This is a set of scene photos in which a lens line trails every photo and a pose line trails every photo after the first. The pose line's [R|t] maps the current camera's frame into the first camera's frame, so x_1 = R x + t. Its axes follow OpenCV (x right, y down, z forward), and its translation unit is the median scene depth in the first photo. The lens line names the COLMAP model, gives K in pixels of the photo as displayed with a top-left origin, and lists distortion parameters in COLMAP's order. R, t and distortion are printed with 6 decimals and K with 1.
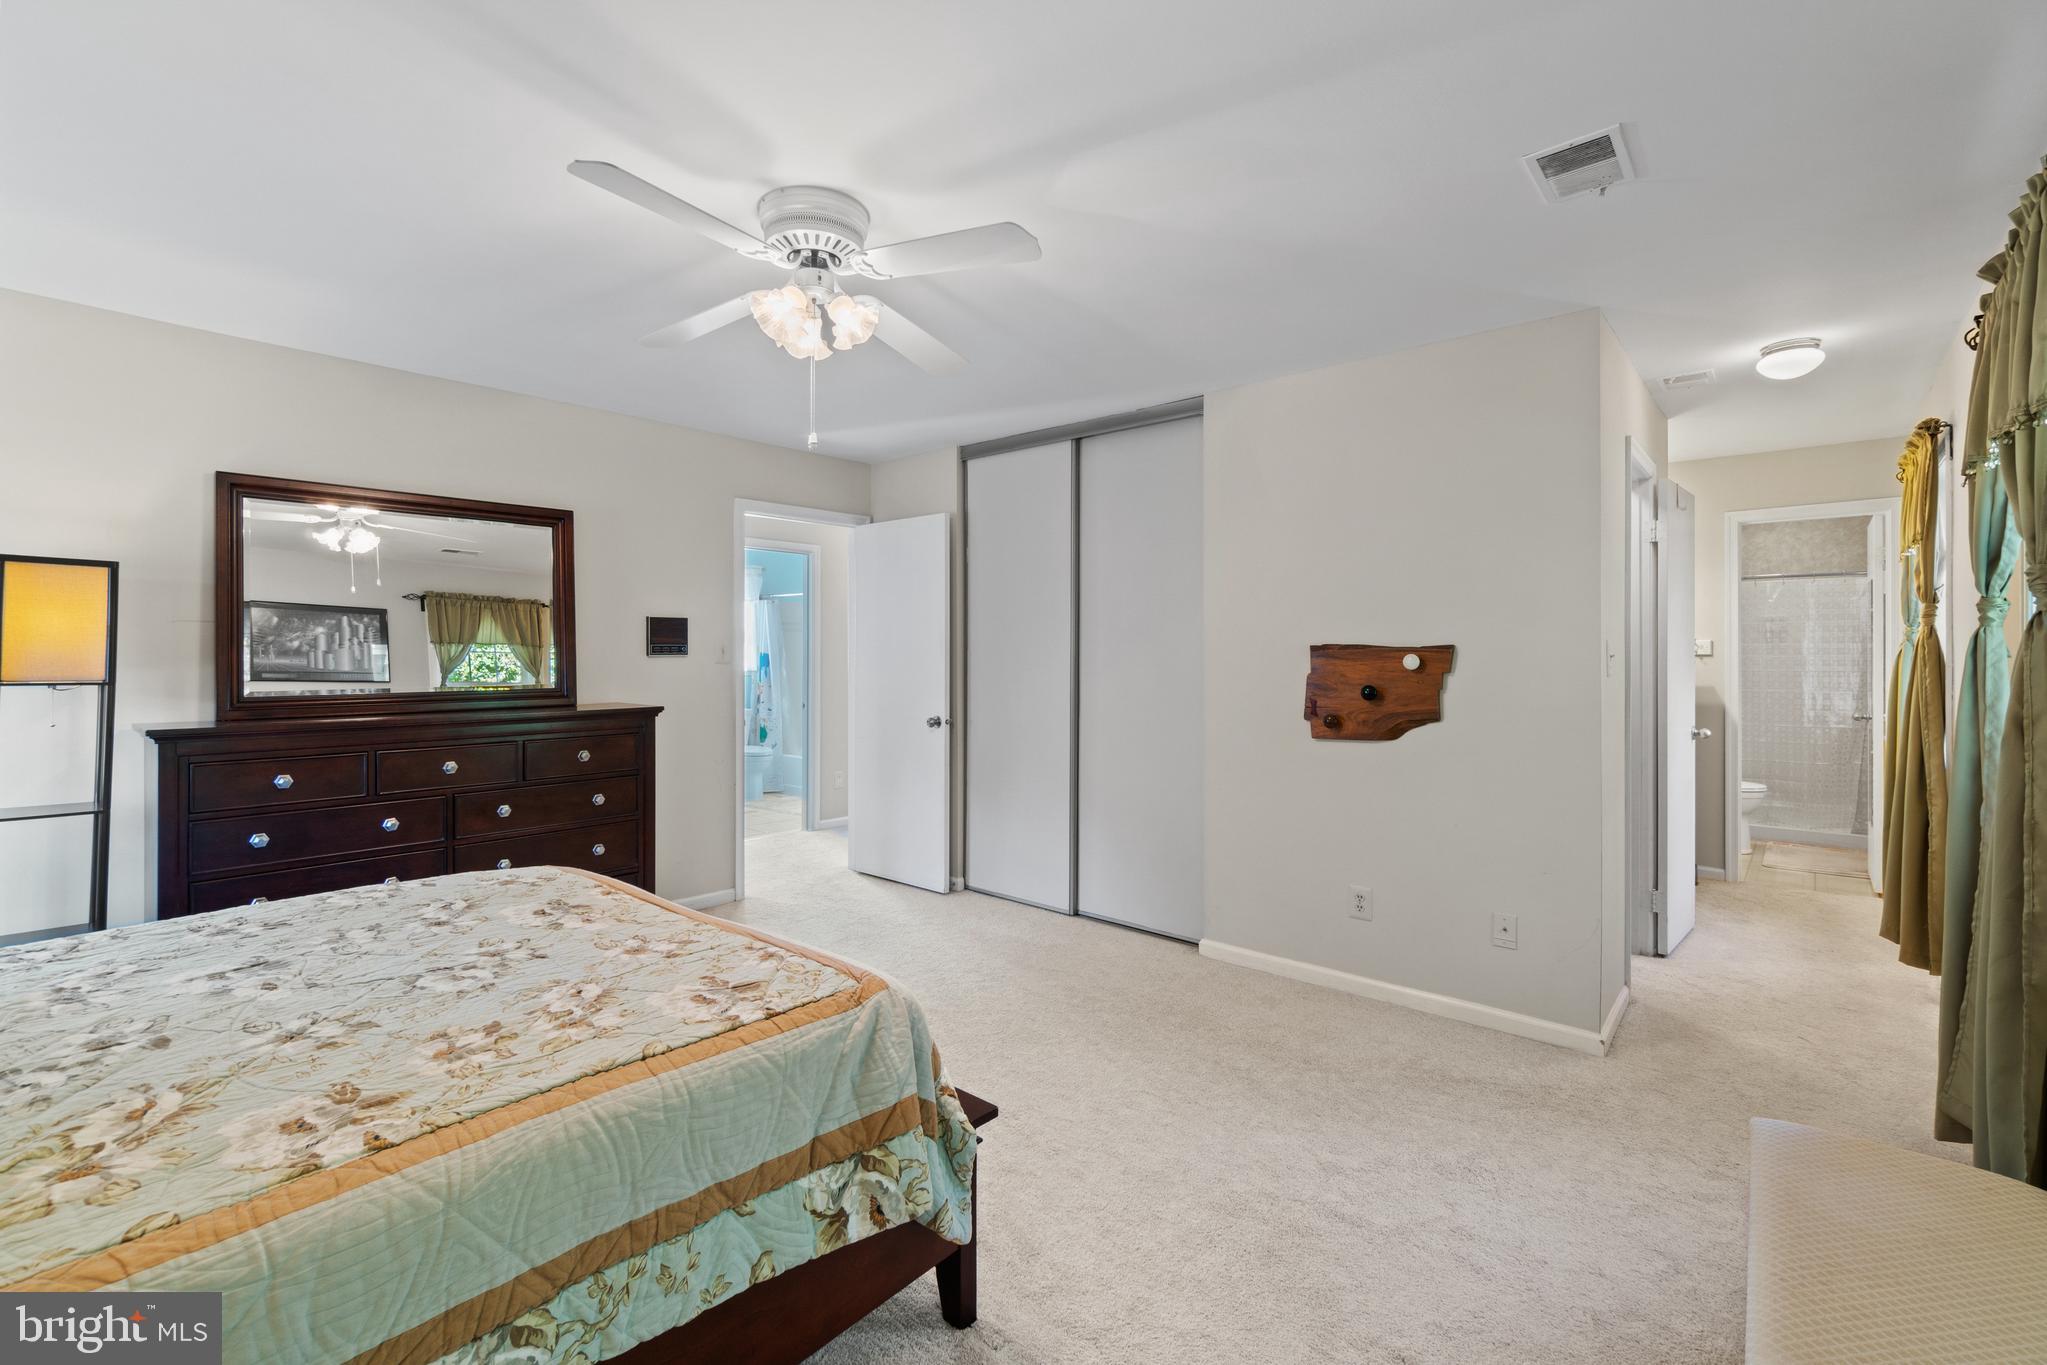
lens RADIAL K [[871.8, 0, 1026.0], [0, 871.8, 667.4], [0, 0, 1]] dist [-0.001049, -0.000071]
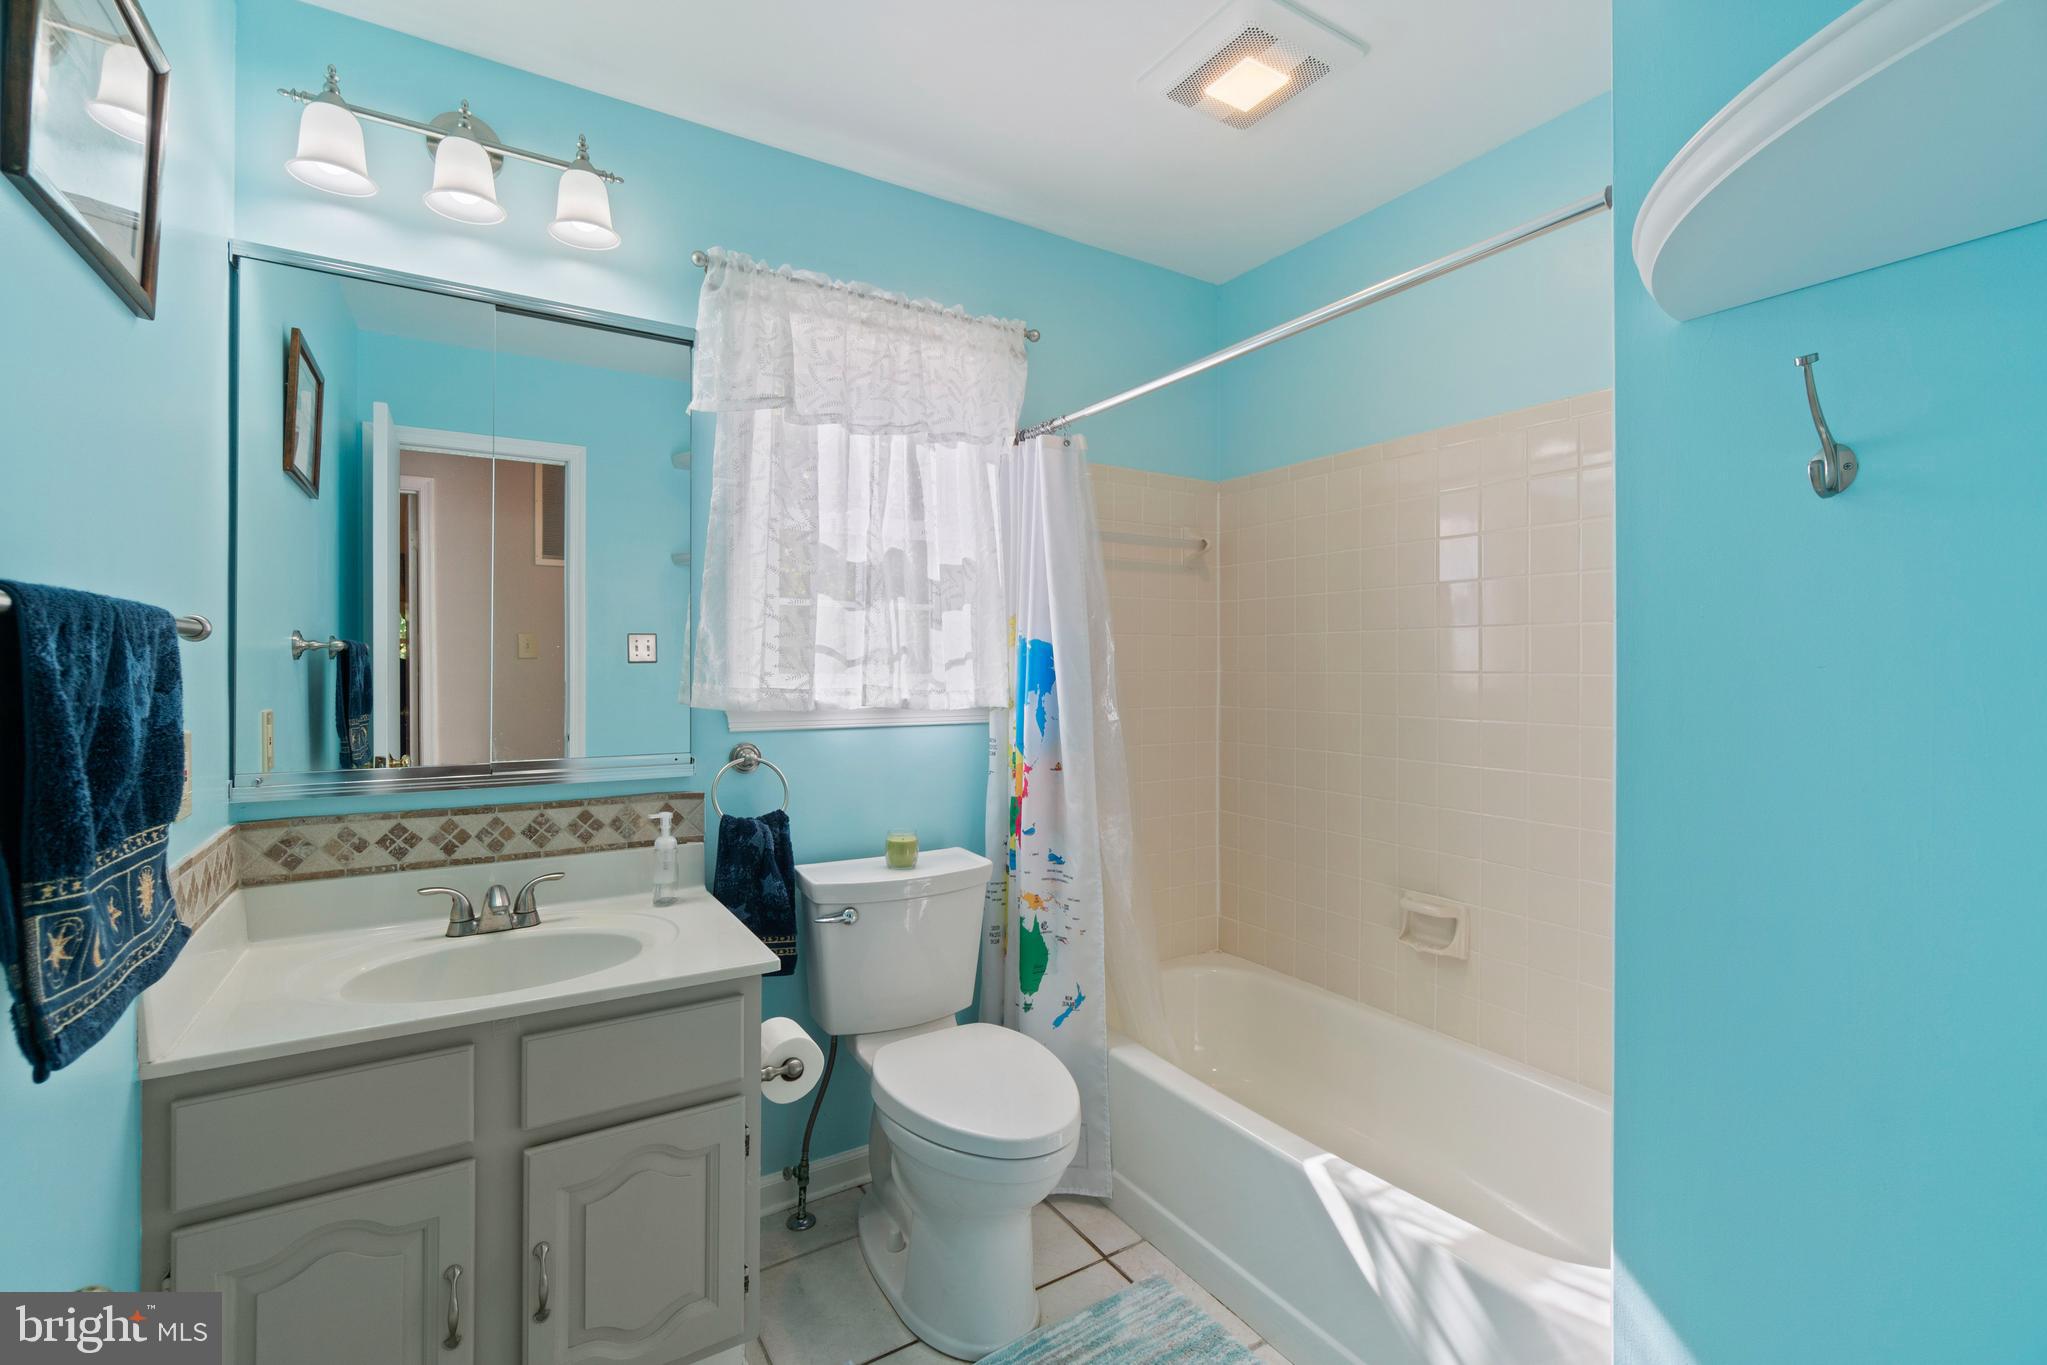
lens RADIAL K [[871.8, 0, 1020.2], [0, 871.8, 675.4], [0, 0, 1]] dist [-0.001049, -0.000071]
pose [[0.957956, -0.004045, -0.286886, -0.230309], [0.003496, 0.999991, -0.002427, -0.005026], [0.286893, 0.001322, 0.957962, 0.750237]]
